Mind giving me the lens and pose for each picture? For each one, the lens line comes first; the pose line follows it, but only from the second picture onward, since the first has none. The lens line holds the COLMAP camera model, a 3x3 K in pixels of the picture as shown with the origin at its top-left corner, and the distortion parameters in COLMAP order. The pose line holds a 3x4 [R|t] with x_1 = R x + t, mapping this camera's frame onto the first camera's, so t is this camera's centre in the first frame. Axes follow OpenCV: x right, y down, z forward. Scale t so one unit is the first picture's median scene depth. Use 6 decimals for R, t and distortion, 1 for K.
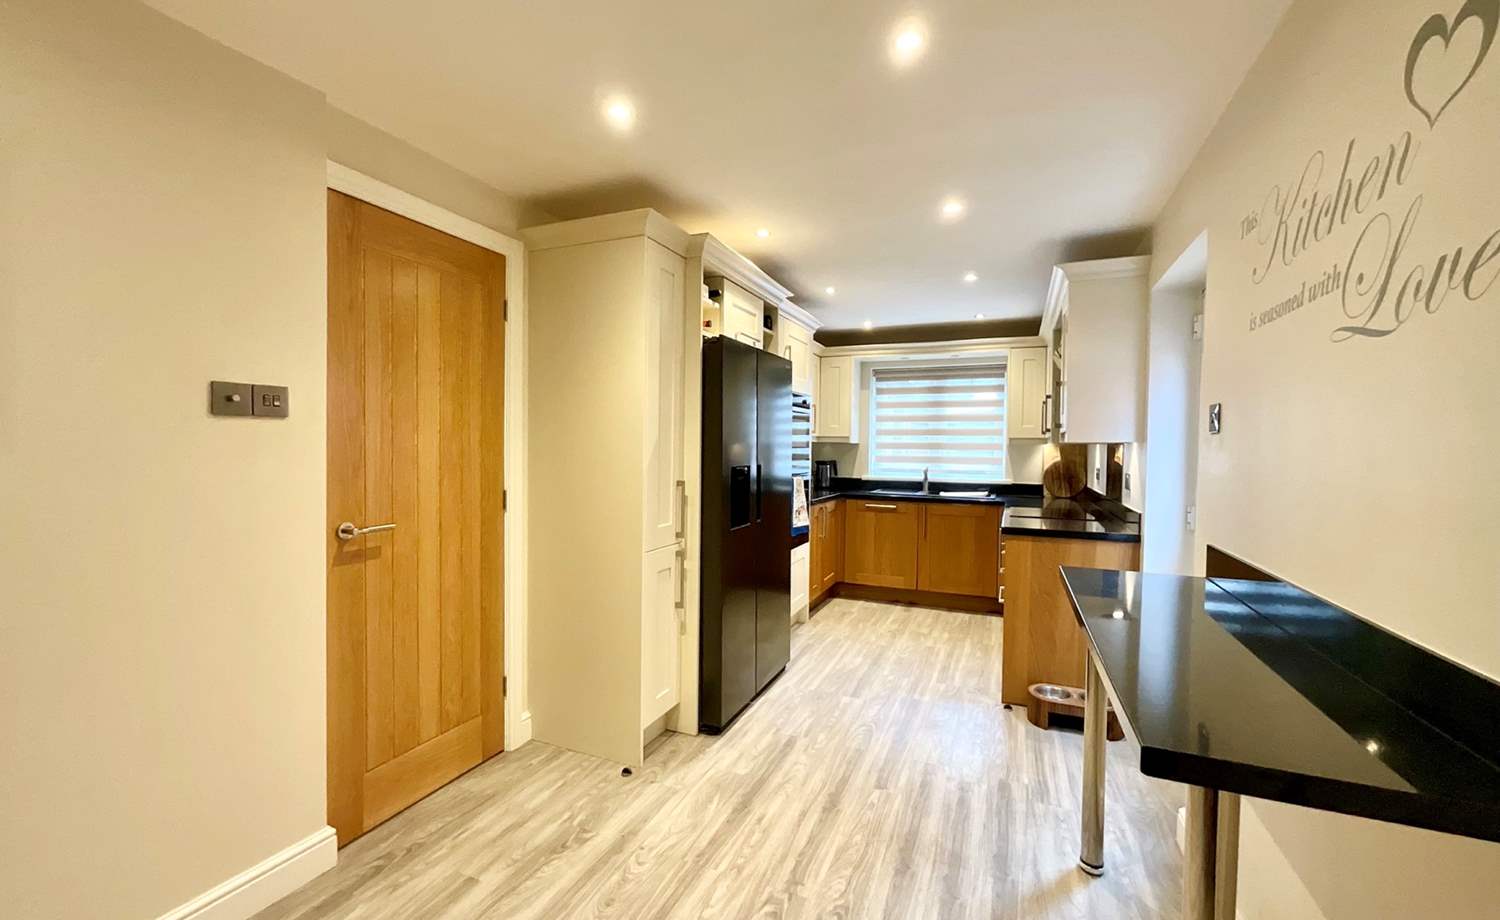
lens RADIAL K [[610.4, 0, 742.2], [0, 610.4, 464.8], [0, 0, 1]] dist [-0.001118, 0.000271]
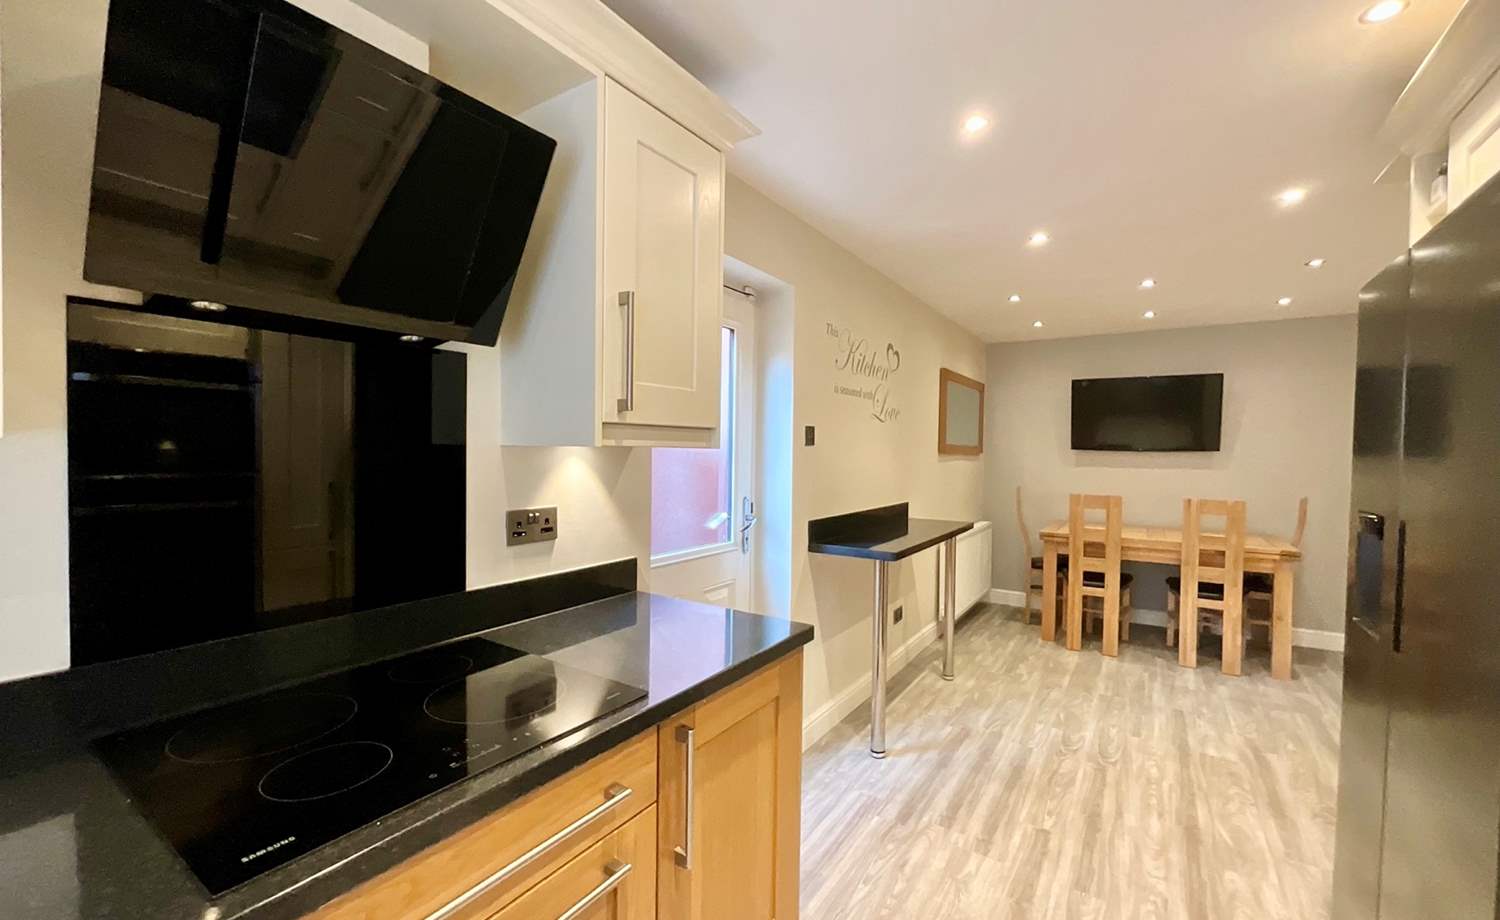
lens RADIAL K [[610.4, 0, 760.0], [0, 610.4, 468.9], [0, 0, 1]] dist [-0.001118, 0.000271]
pose [[-0.987661, -0.027352, 0.154198, 0.544222], [-0.019779, 0.998531, 0.050436, -0.051783], [-0.155351, 0.046763, -0.986752, 2.035432]]
